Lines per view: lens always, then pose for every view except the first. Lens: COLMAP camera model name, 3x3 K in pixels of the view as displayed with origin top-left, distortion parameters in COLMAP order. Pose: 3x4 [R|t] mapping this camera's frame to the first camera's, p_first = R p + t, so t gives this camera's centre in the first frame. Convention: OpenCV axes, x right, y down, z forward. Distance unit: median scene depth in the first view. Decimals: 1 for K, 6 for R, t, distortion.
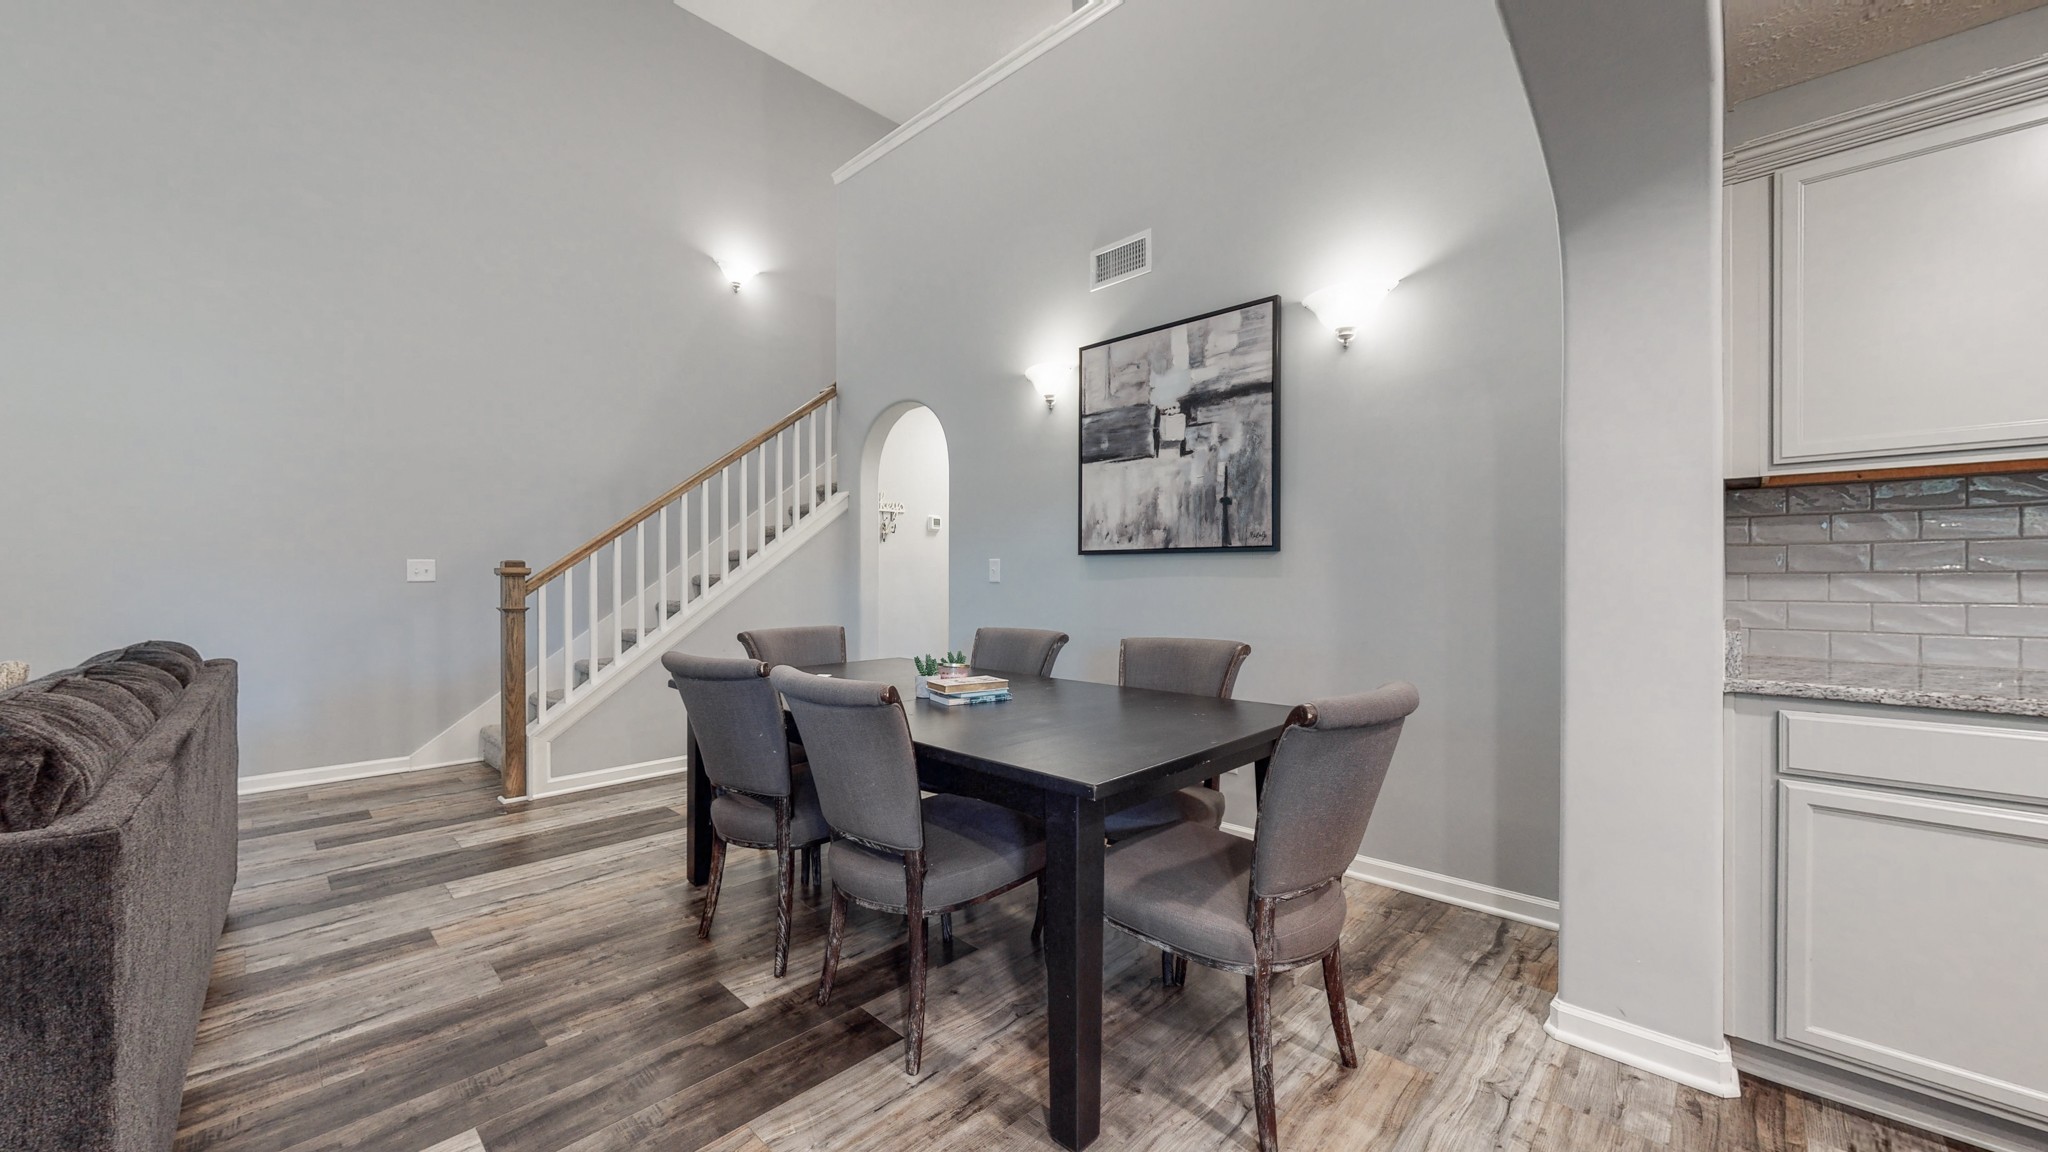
lens RADIAL K [[752.4, 0, 1020.5], [0, 752.4, 576.9], [0, 0, 1]] dist [0.001491, 0.000138]
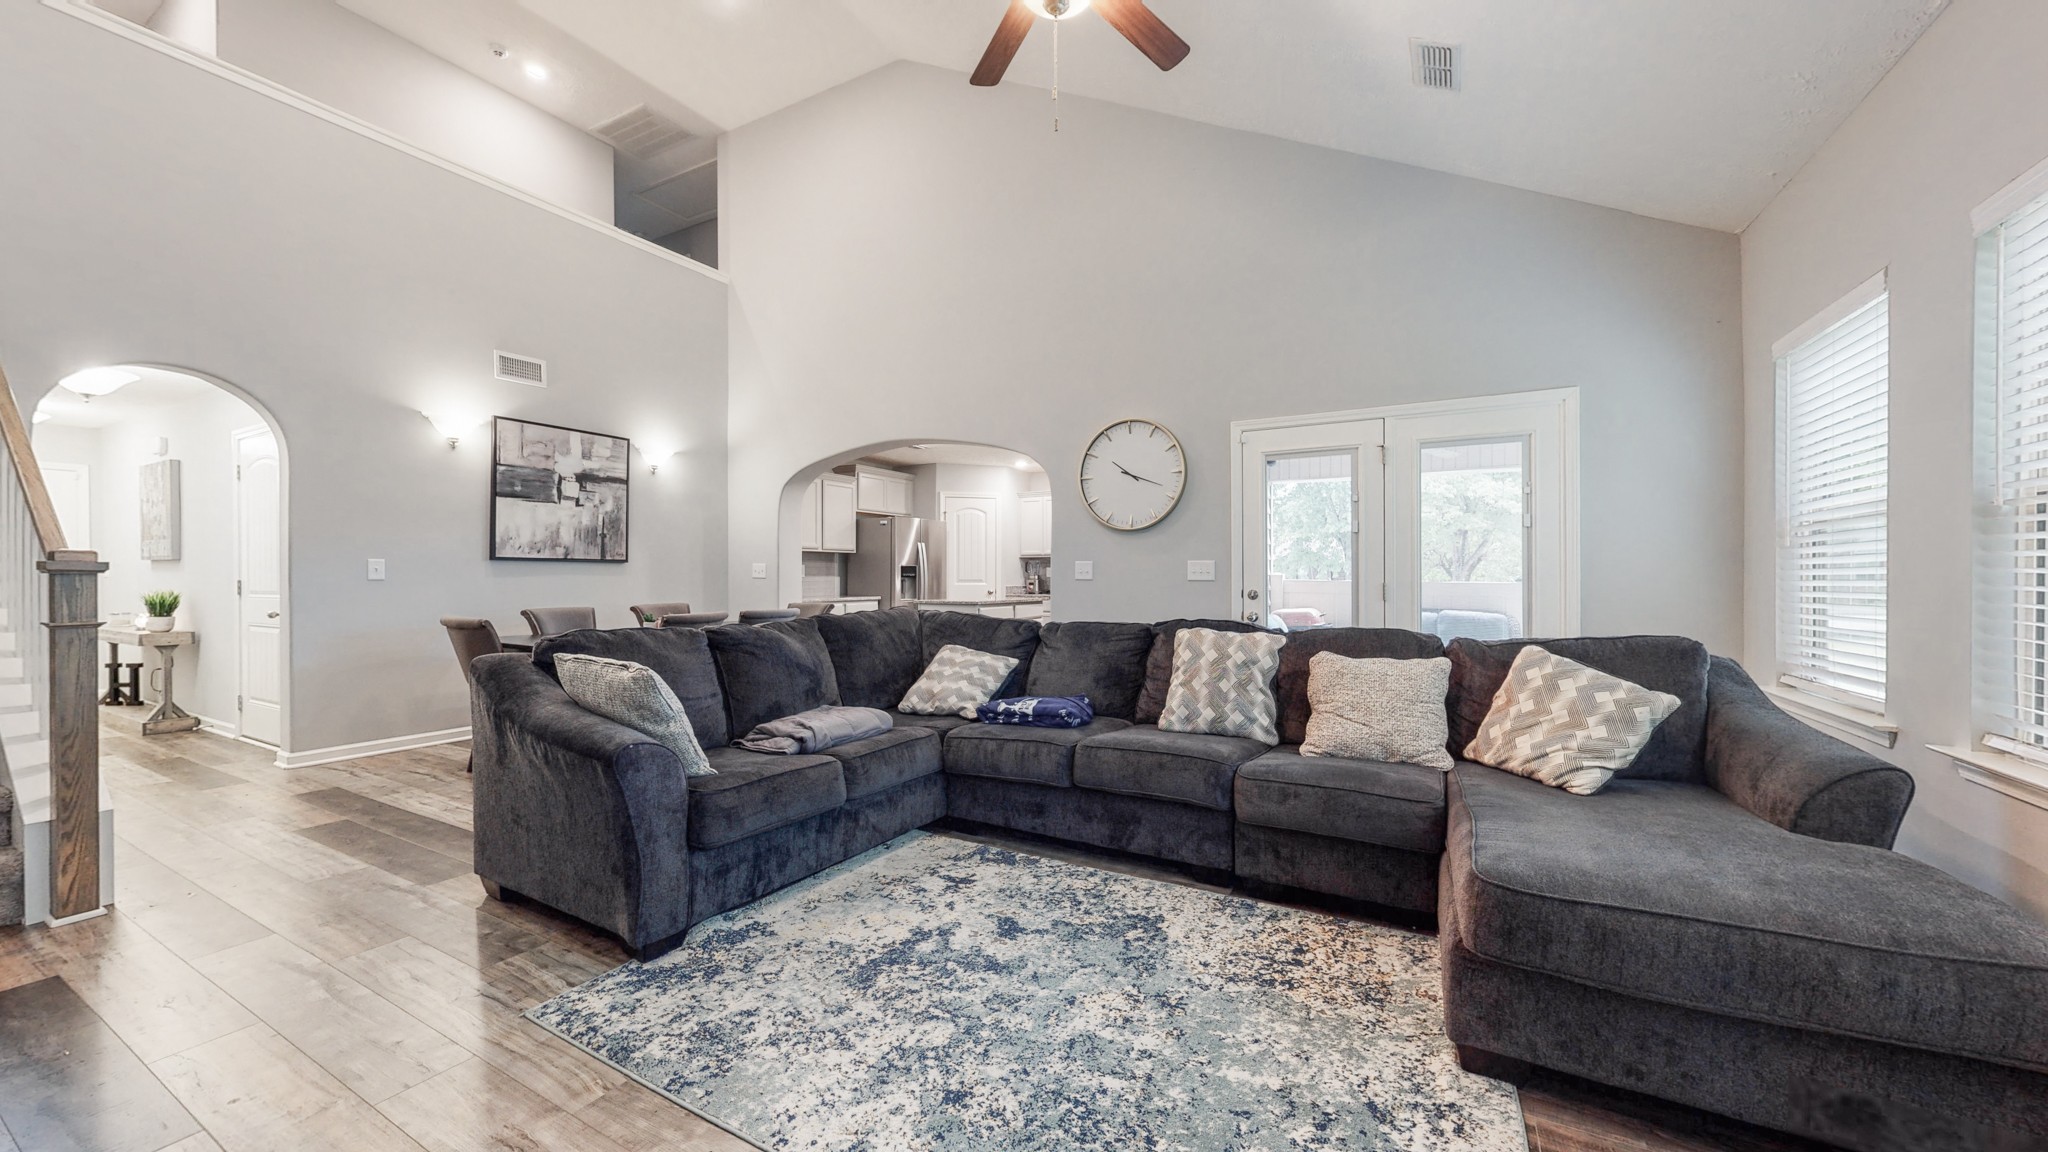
lens RADIAL K [[752.4, 0, 1021.9], [0, 752.4, 578.8], [0, 0, 1]] dist [0.001491, 0.000138]
pose [[-0.252041, -0.004640, 0.967705, -1.750318], [-0.002442, 0.999988, 0.004159, -0.001442], [-0.967713, -0.001315, -0.252049, 0.434309]]
